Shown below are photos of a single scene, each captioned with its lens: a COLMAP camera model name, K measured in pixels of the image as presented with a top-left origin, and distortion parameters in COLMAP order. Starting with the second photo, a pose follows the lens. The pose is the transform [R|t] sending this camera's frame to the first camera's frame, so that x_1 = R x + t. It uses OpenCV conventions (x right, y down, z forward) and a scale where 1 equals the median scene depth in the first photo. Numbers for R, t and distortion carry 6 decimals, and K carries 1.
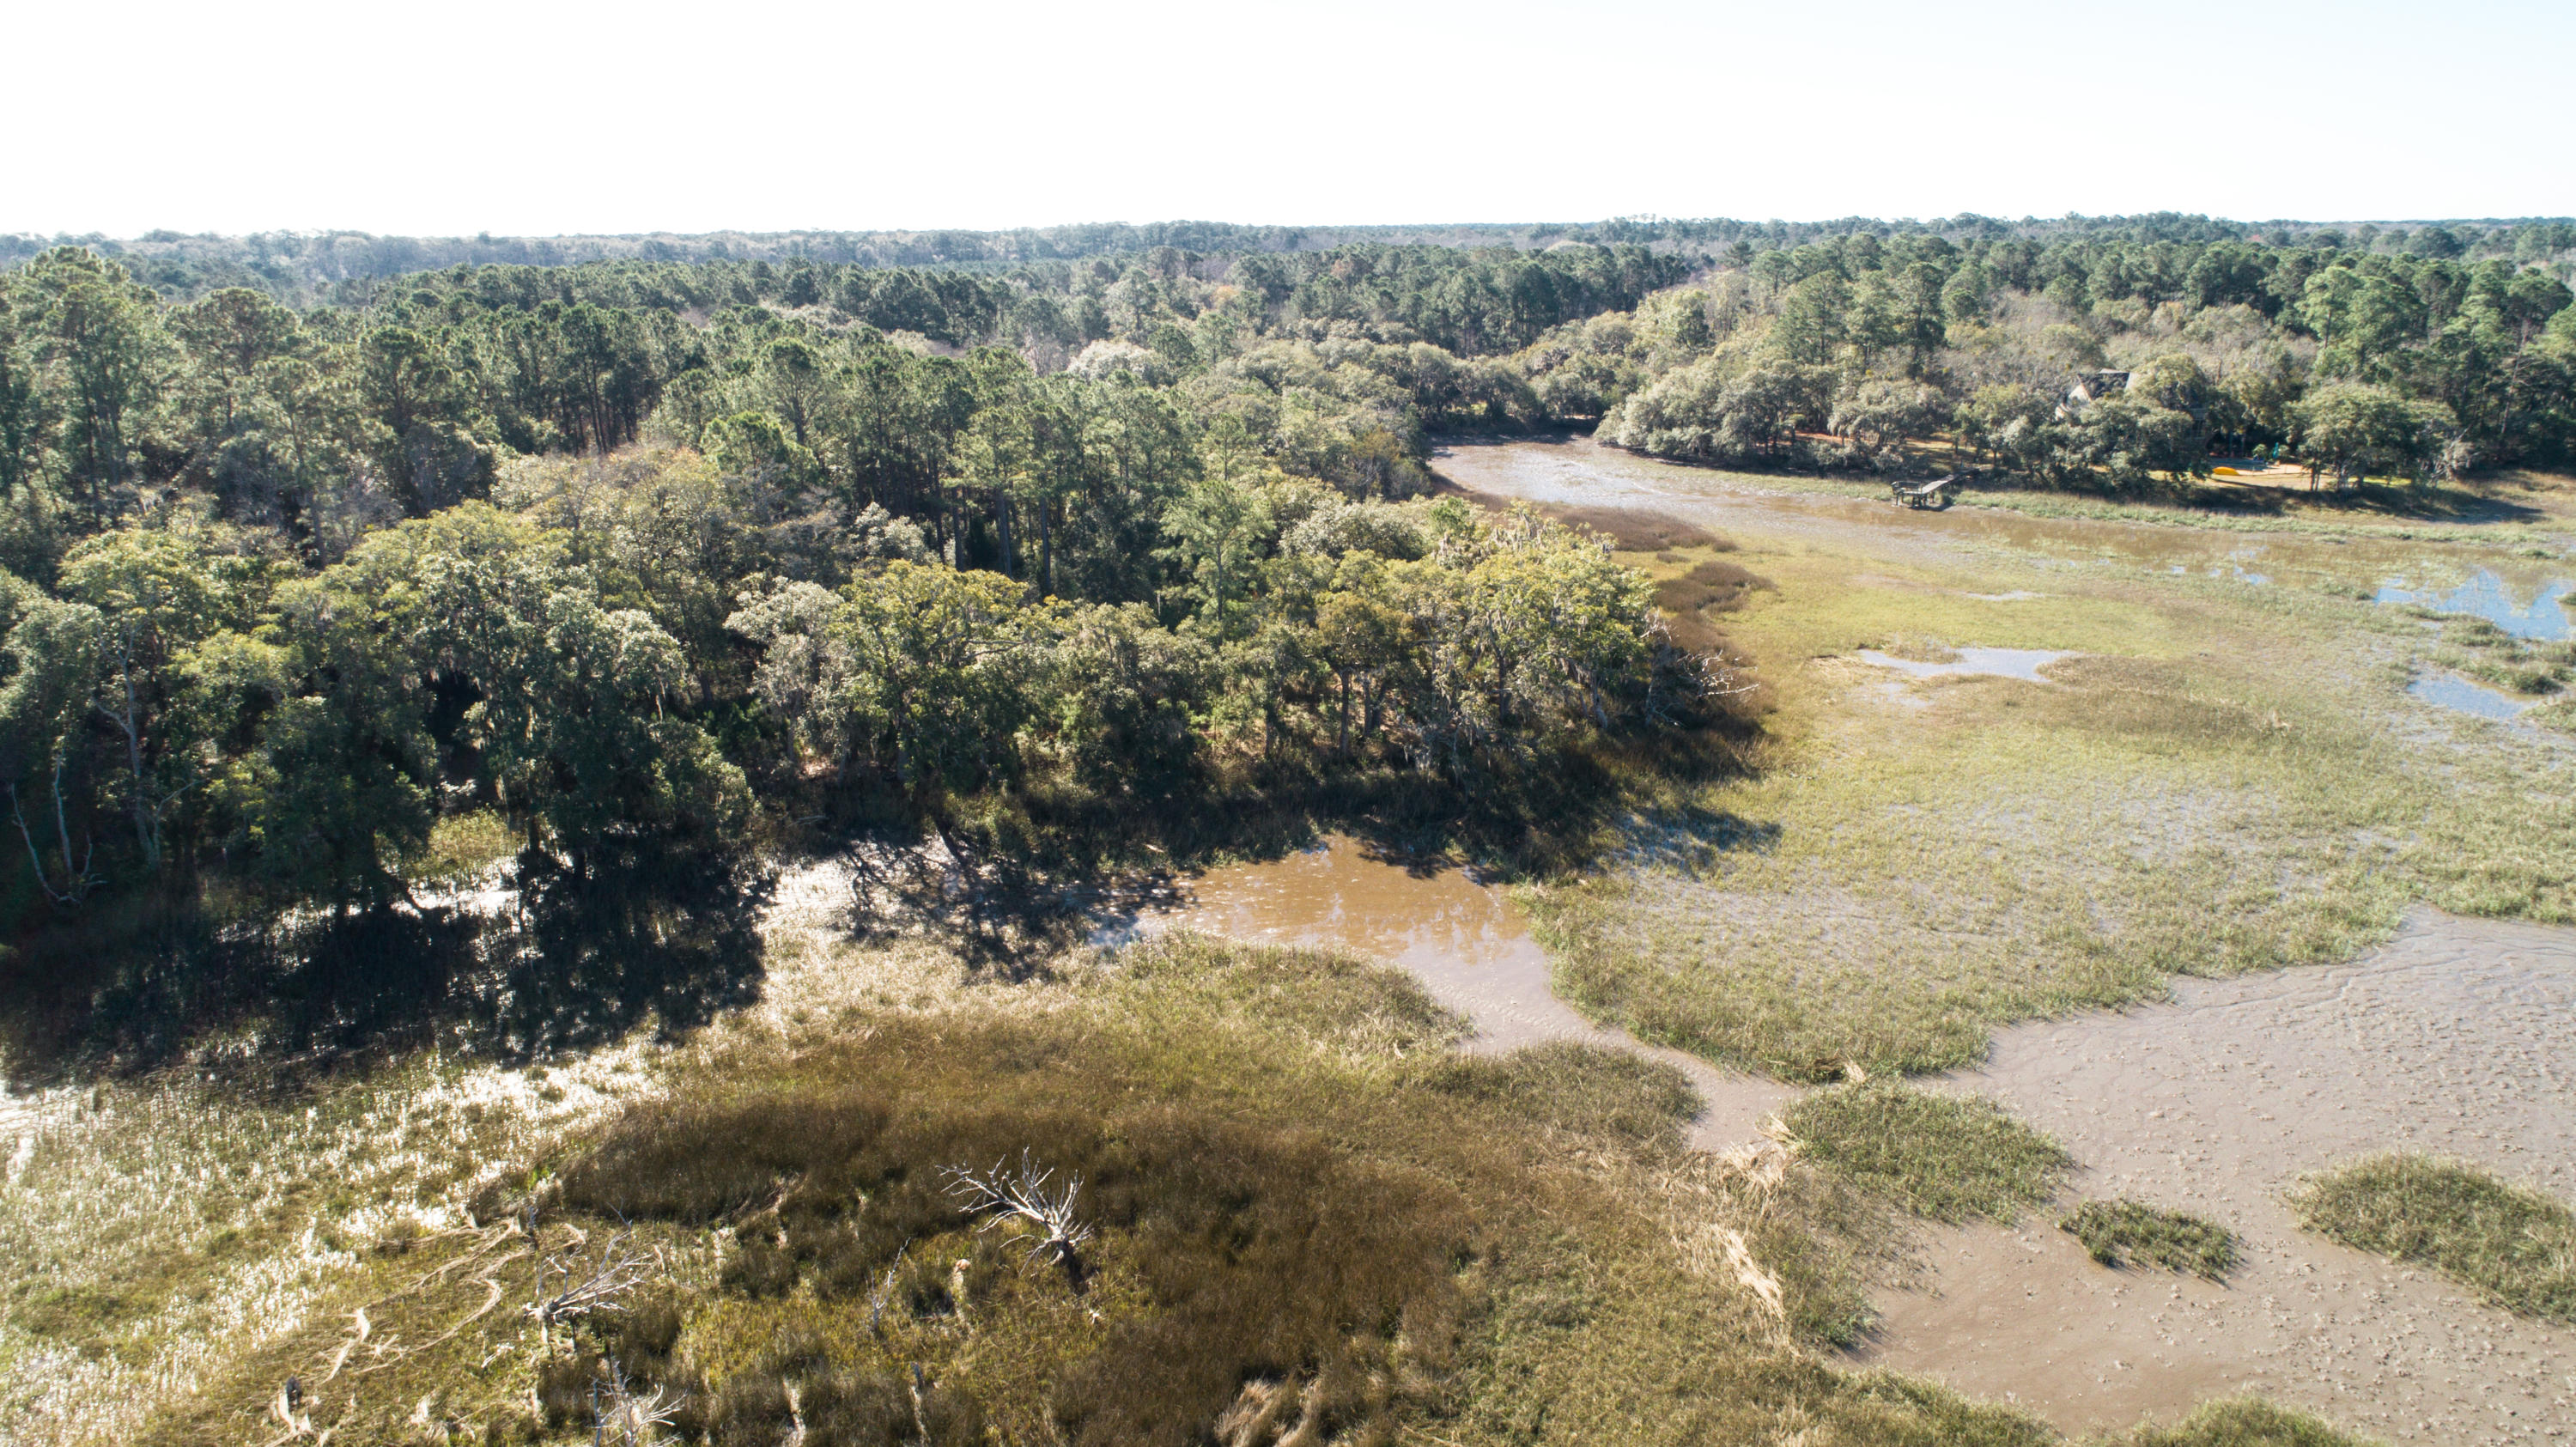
lens RADIAL K [[1706.2, 0, 1277.5], [0, 1706.2, 728.0], [0, 0, 1]] dist [-0.022945, 0.010589]
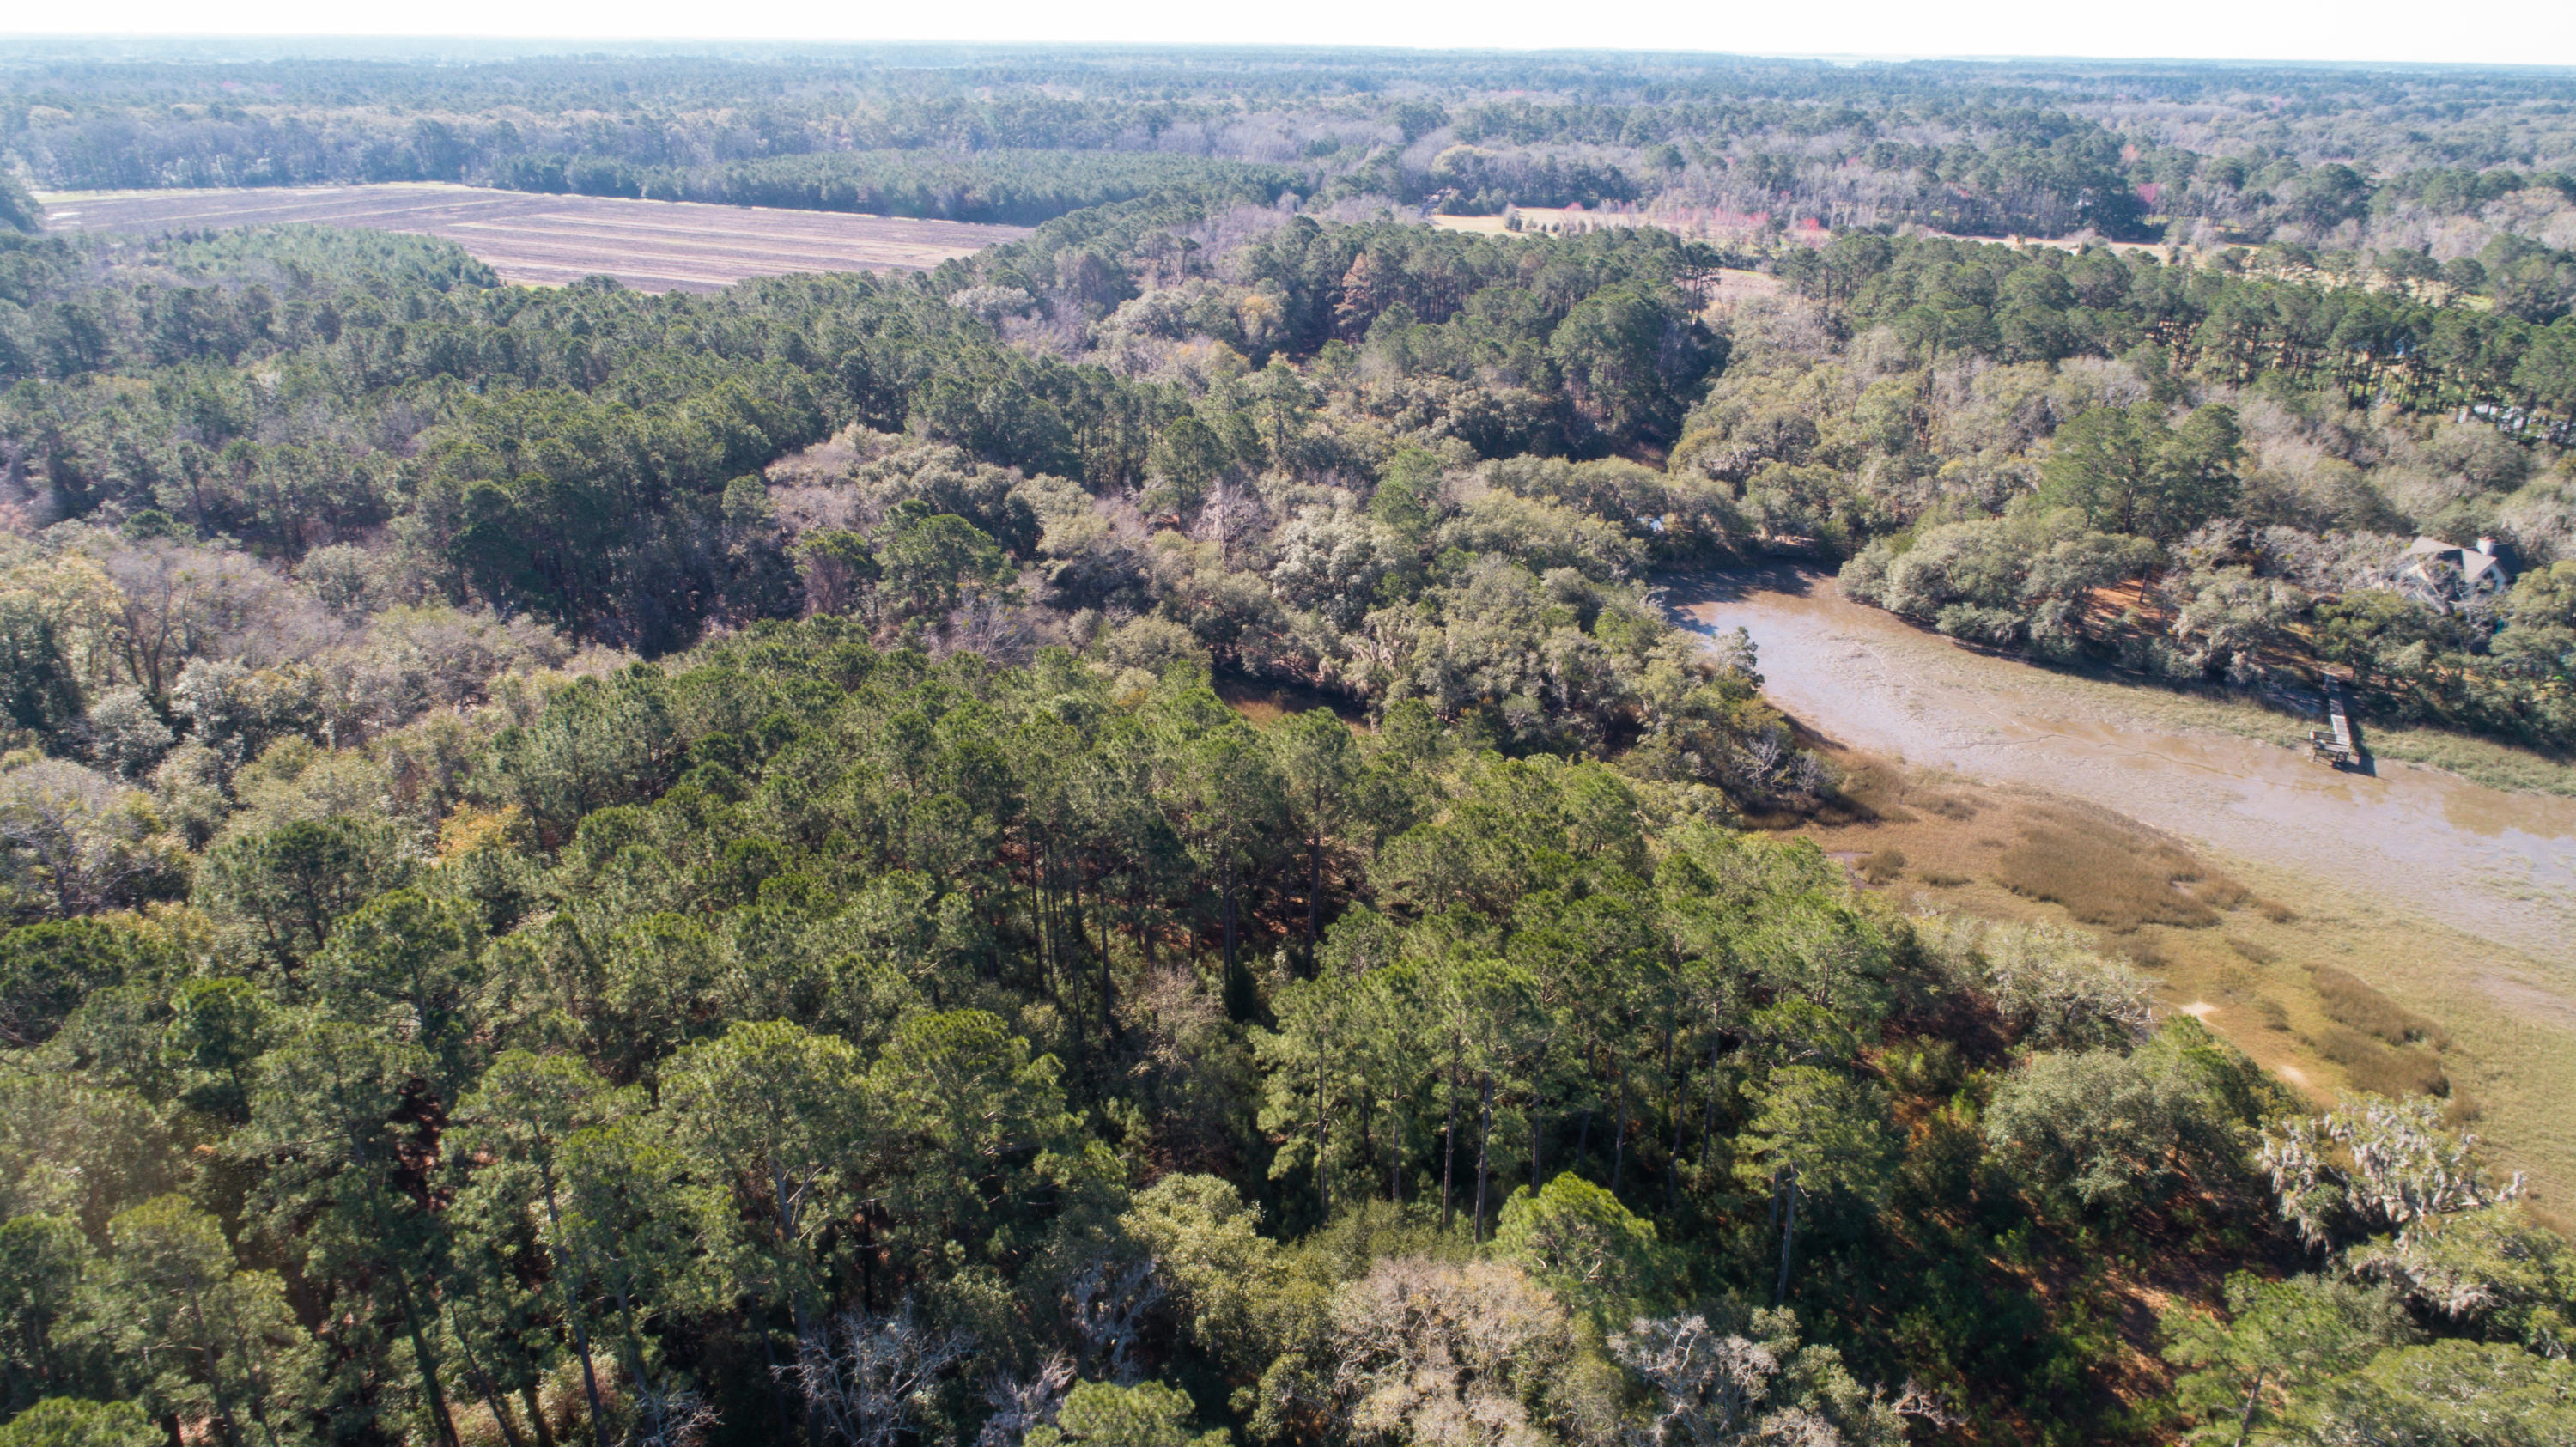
lens RADIAL K [[1706.2, 0, 1285.9], [0, 1706.2, 728.7], [0, 0, 1]] dist [-0.022945, 0.010589]
pose [[0.988981, -0.034998, 0.143848, -0.605294], [0.020207, 0.994473, 0.103028, -0.515959], [-0.146659, -0.098986, 0.984222, 0.437792]]
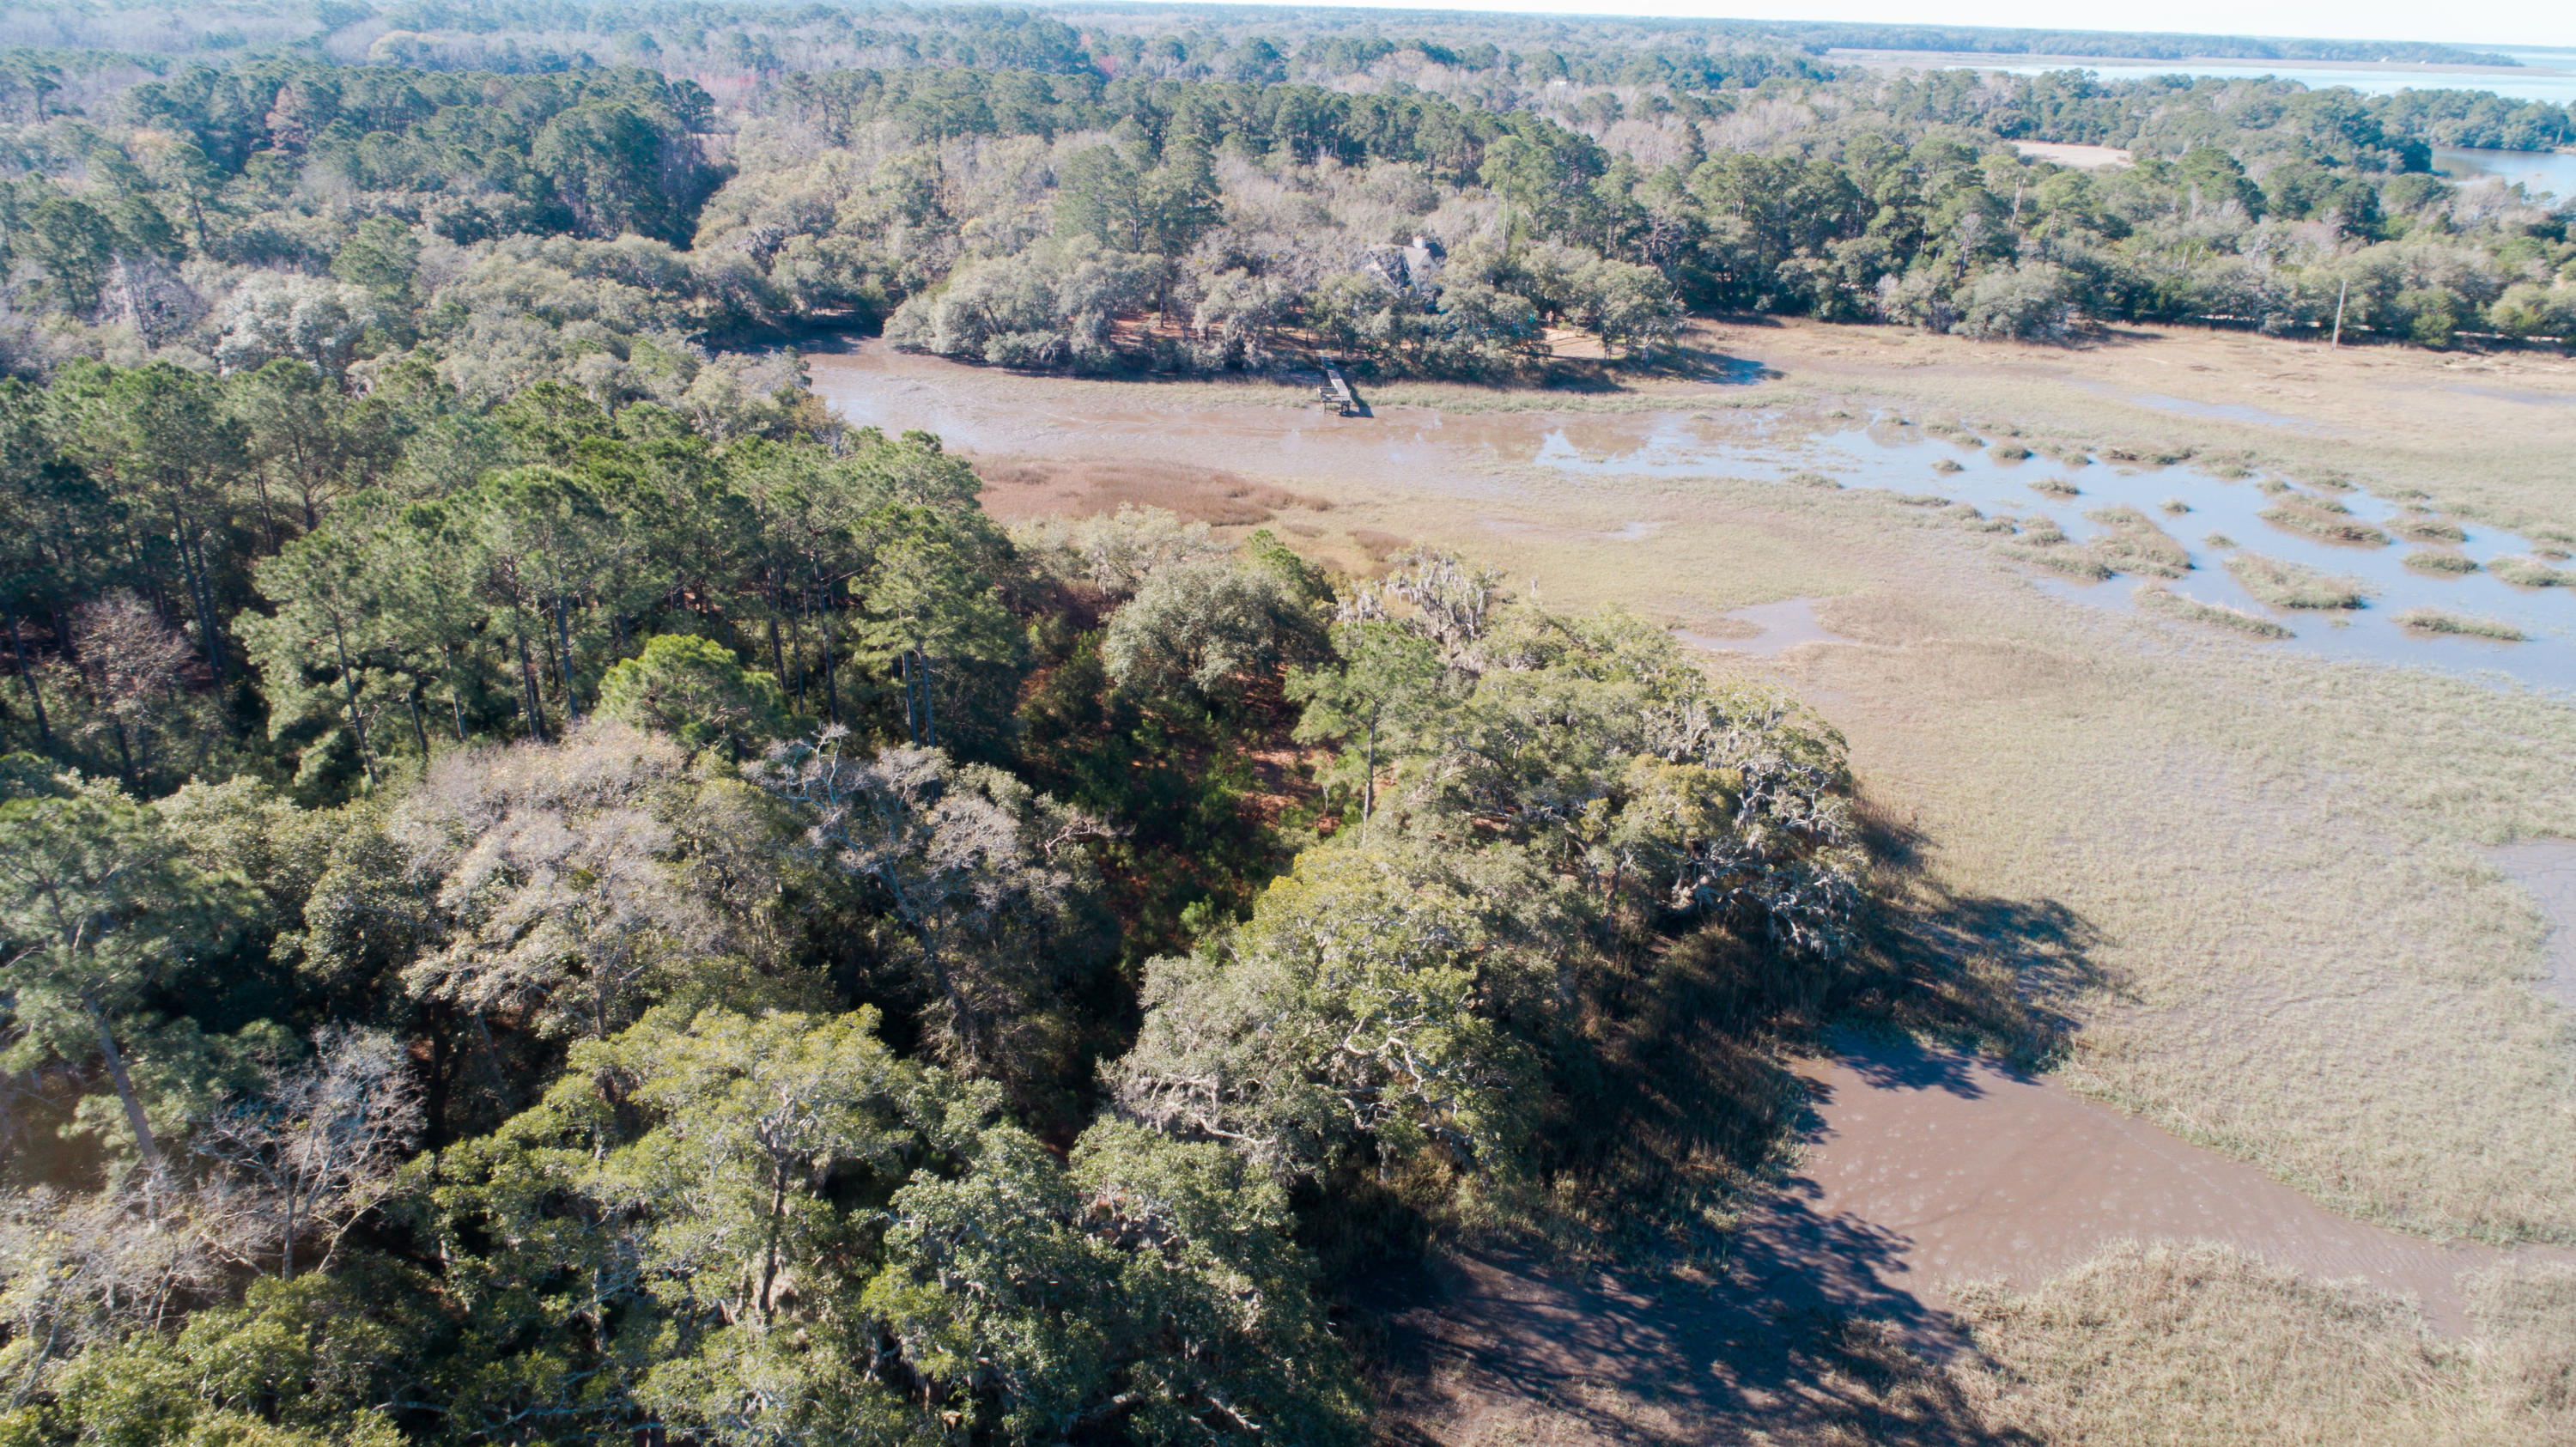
lens RADIAL K [[1706.2, 0, 1282.8], [0, 1706.2, 728.1], [0, 0, 1]] dist [-0.022945, 0.010589]
pose [[0.769016, -0.222280, 0.599338, -0.596708], [0.145466, 0.973848, 0.174528, -0.267344], [-0.622459, -0.047032, 0.781238, 0.484276]]
